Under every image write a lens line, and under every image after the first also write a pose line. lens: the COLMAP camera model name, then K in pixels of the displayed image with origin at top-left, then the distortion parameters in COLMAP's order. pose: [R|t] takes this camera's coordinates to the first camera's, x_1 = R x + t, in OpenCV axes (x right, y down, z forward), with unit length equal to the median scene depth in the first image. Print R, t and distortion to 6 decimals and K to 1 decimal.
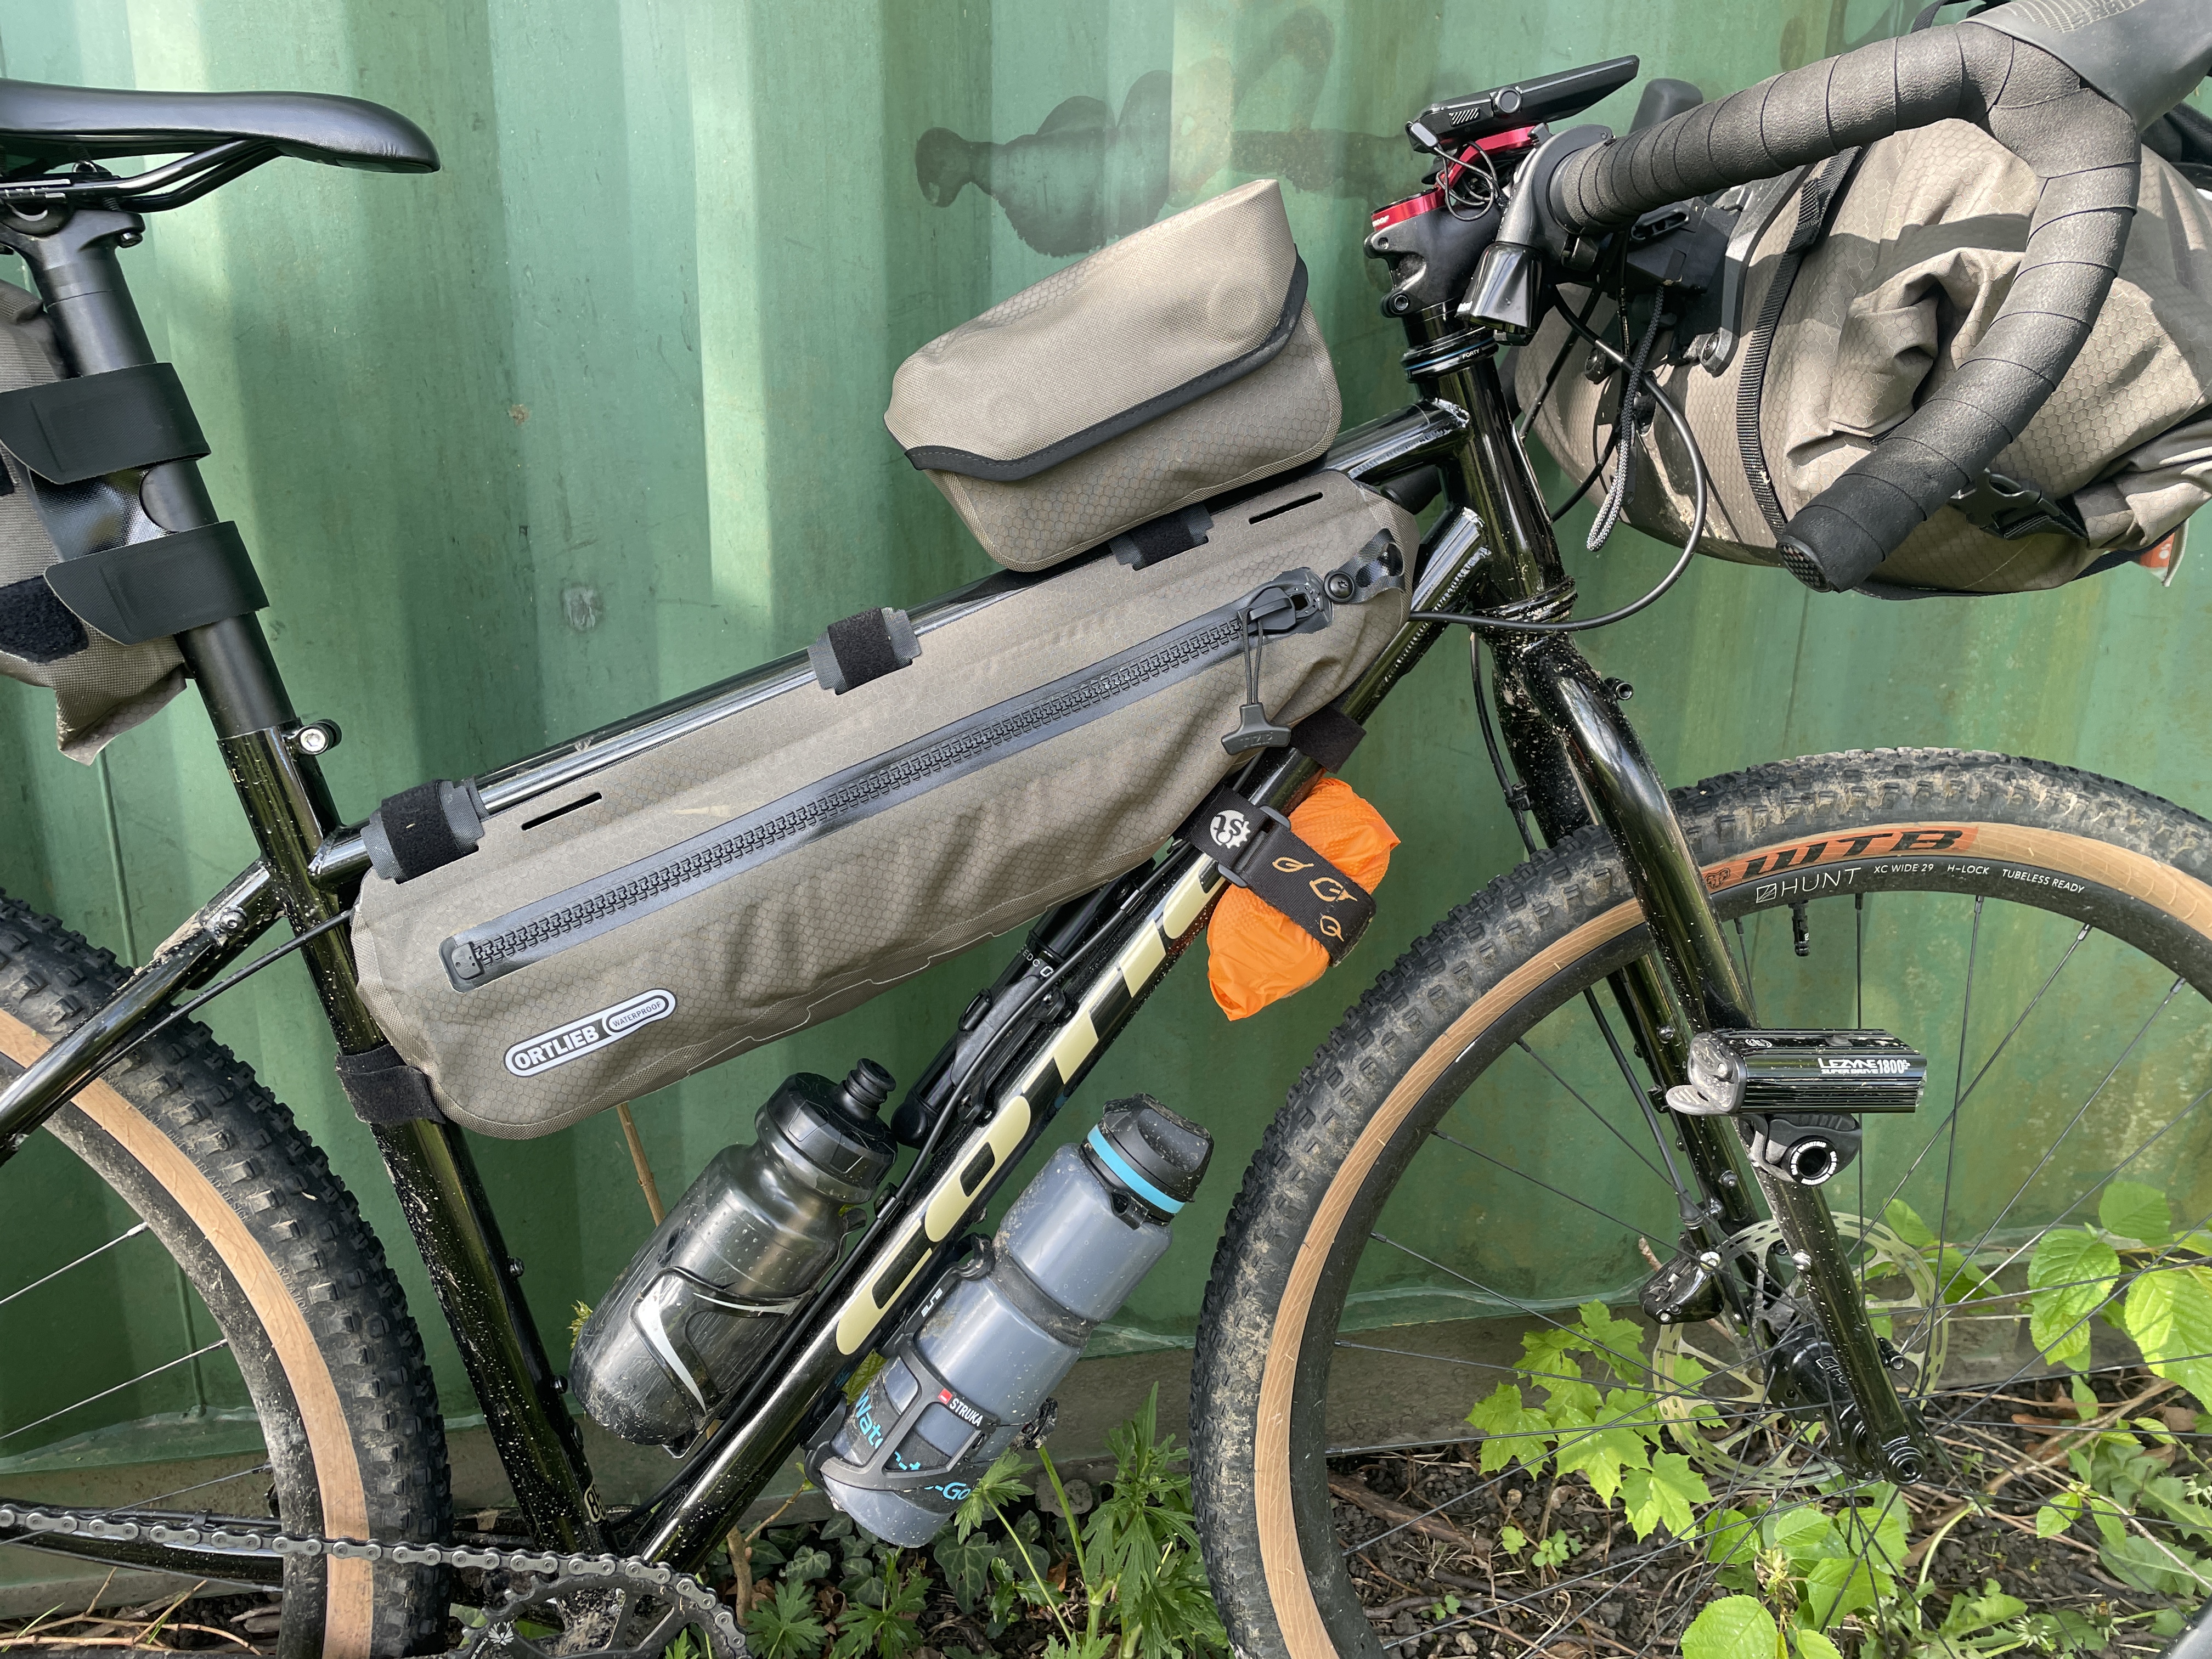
lens RADIAL K [[1649.1, 0, 1133.1], [0, 1649.1, 801.6], [0, 0, 1]] dist [0.082023, -0.117236]
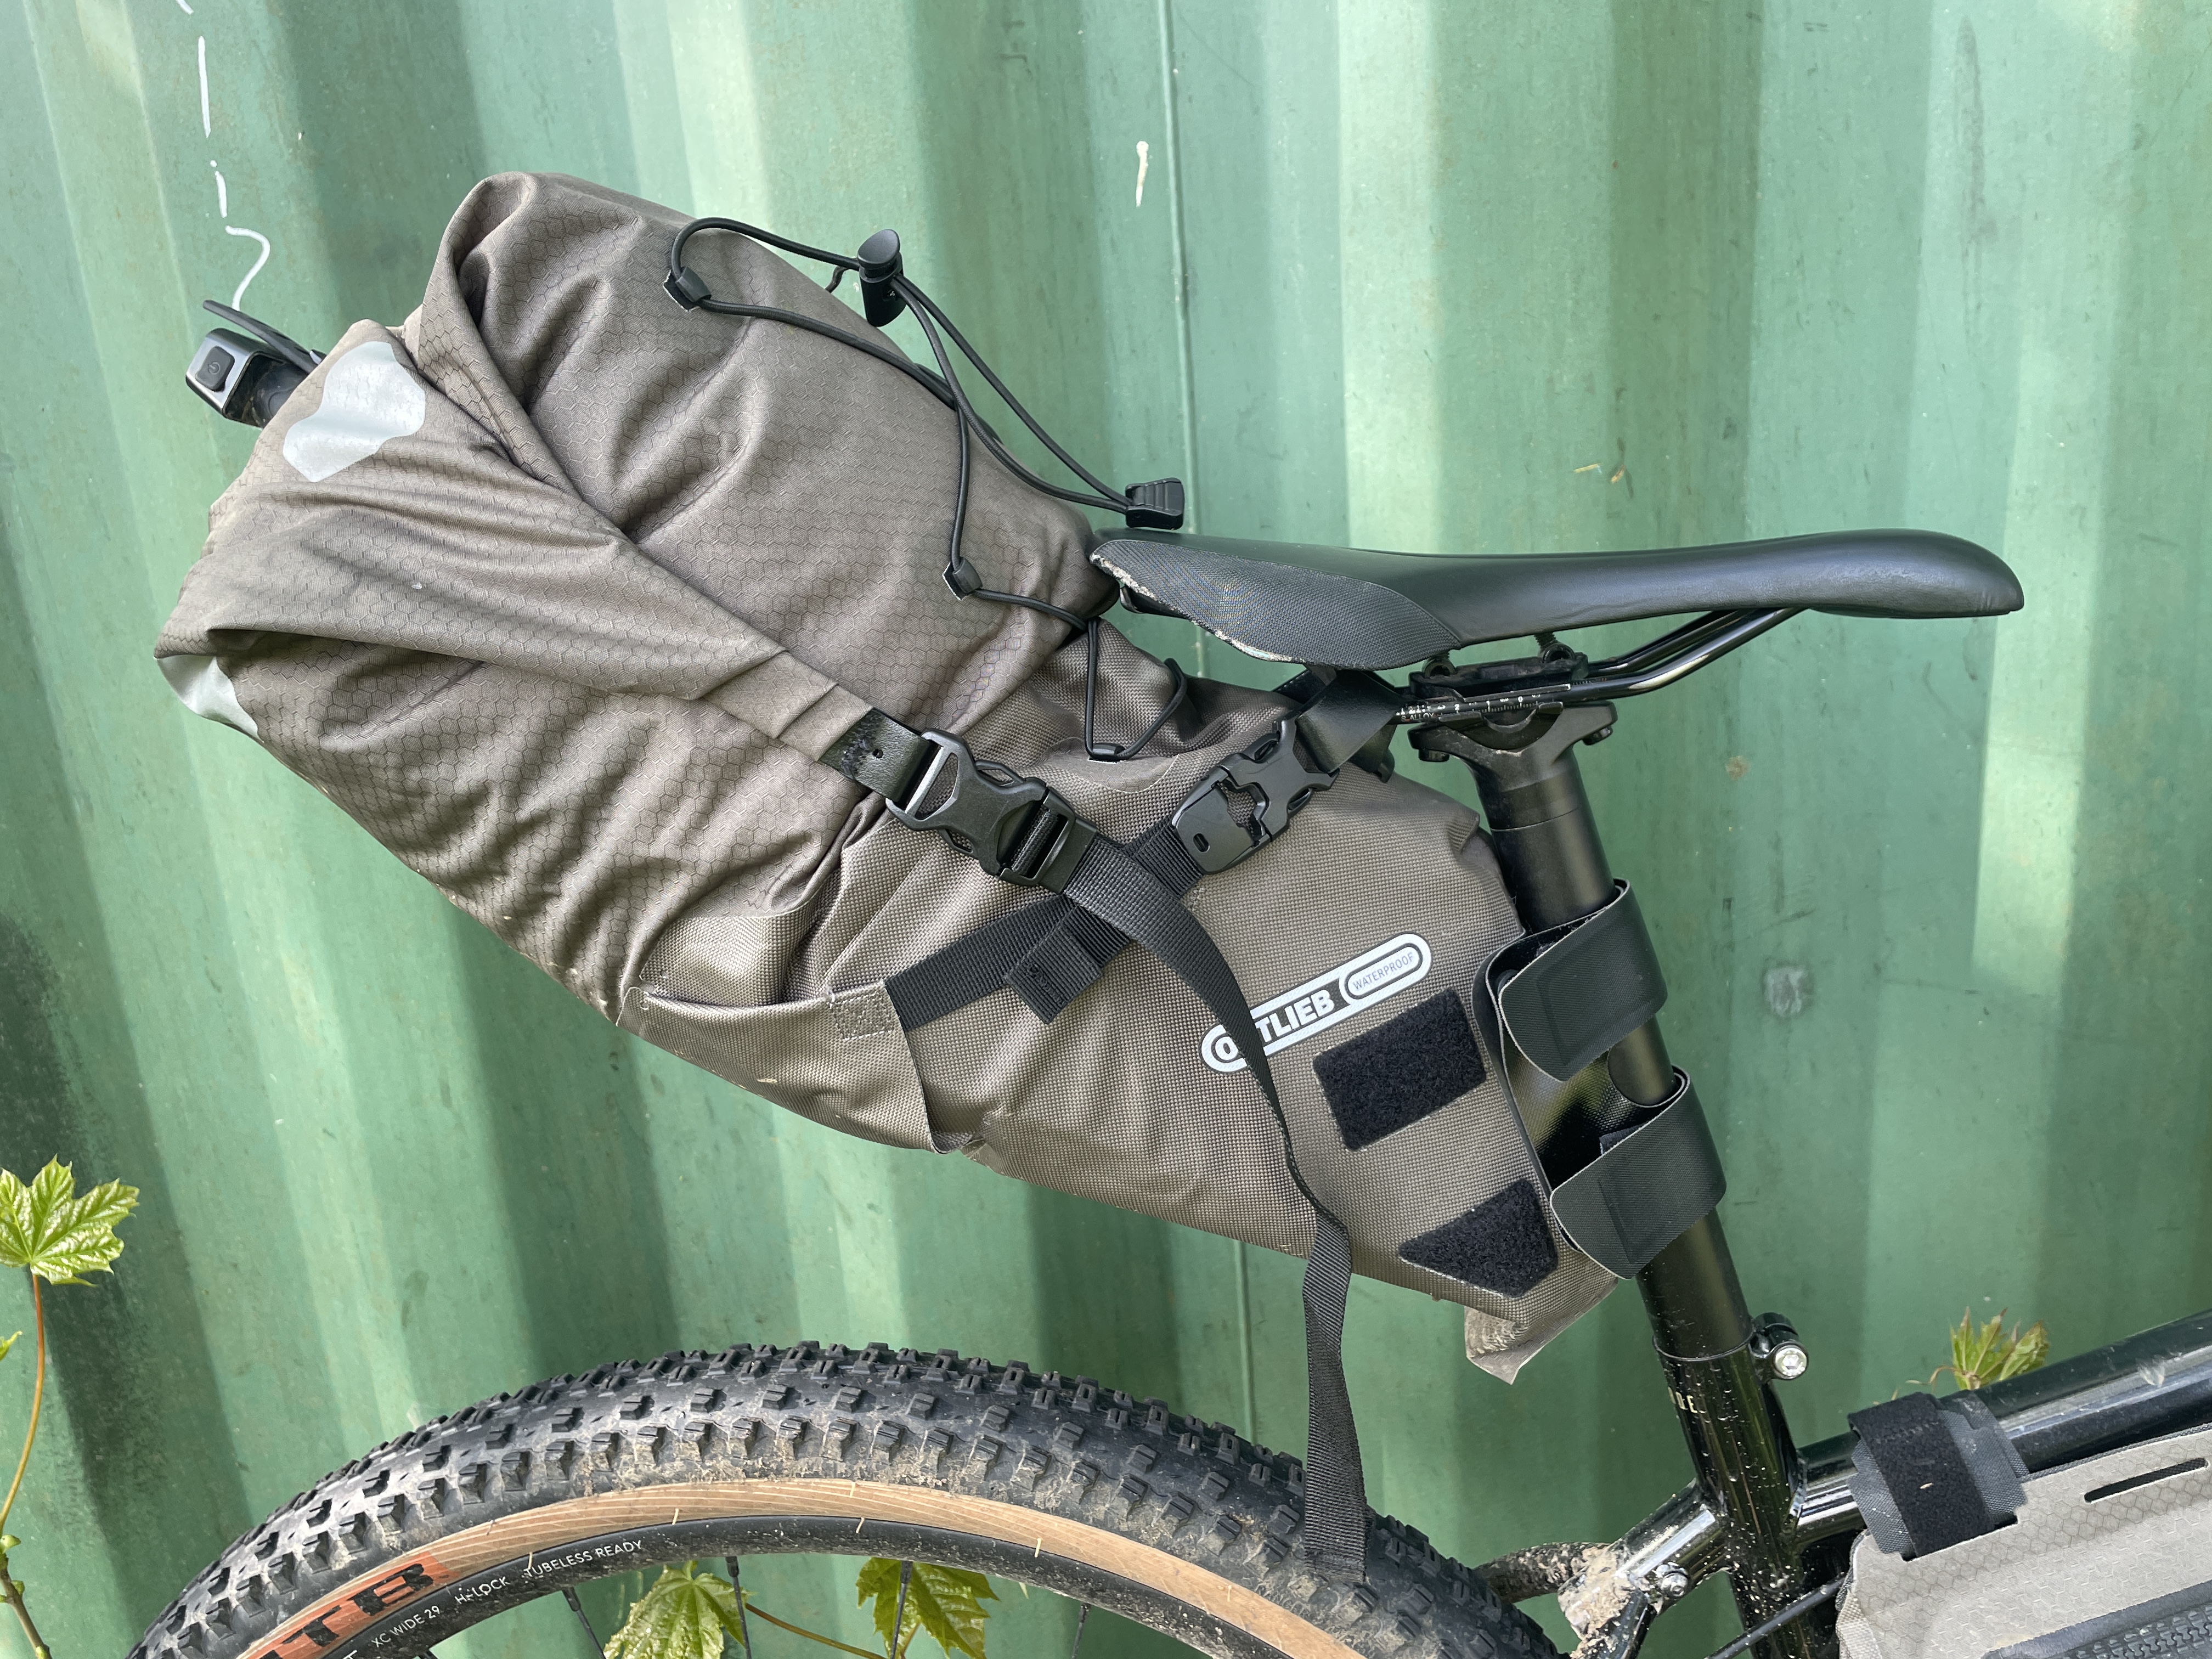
lens RADIAL K [[1662.3, 0, 1119.1], [0, 1662.3, 803.7], [0, 0, 1]] dist [0.079773, -0.106658]
pose [[0.949877, -0.013891, -0.312314, -0.483319], [0.010177, 0.999857, -0.013518, -0.251297], [0.312457, 0.009662, 0.949883, 0.166629]]
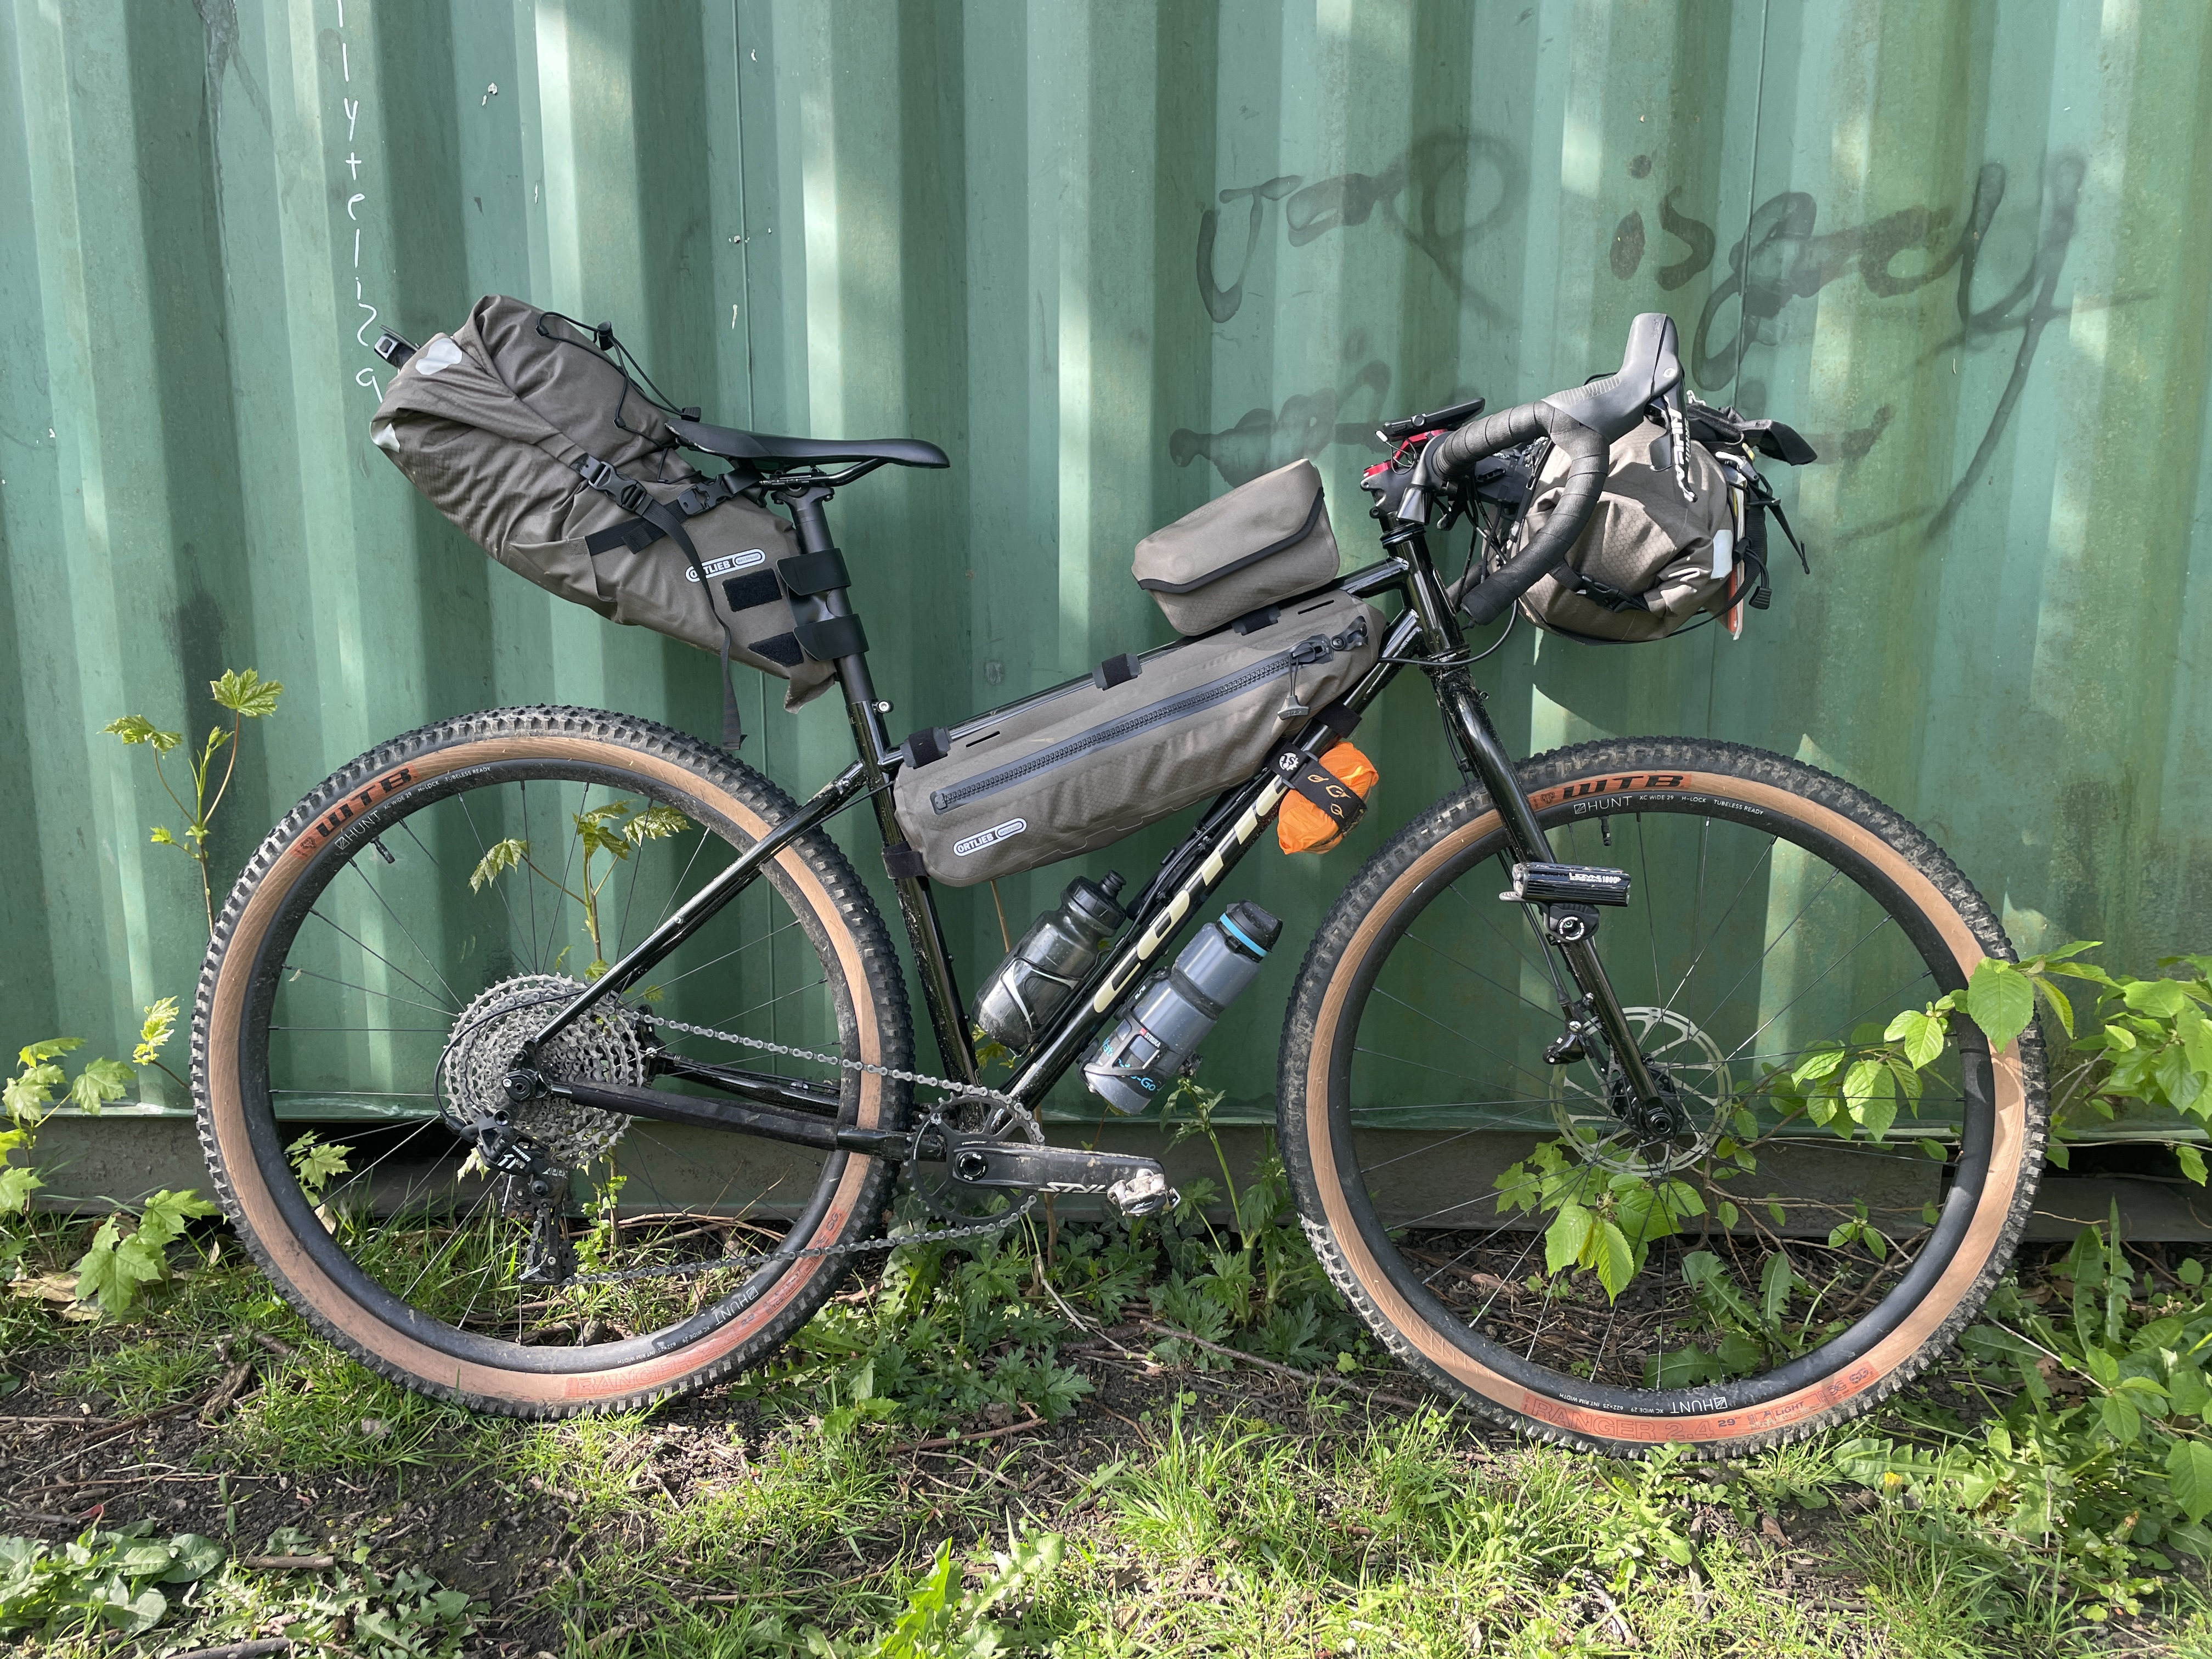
lens RADIAL K [[1649.1, 0, 1133.1], [0, 1649.1, 801.6], [0, 0, 1]] dist [0.082023, -0.117236]
pose [[0.974170, 0.019631, -0.224962, 0.329770], [-0.045090, 0.993062, -0.108602, 0.295253], [0.221269, 0.115940, 0.968296, -1.019474]]
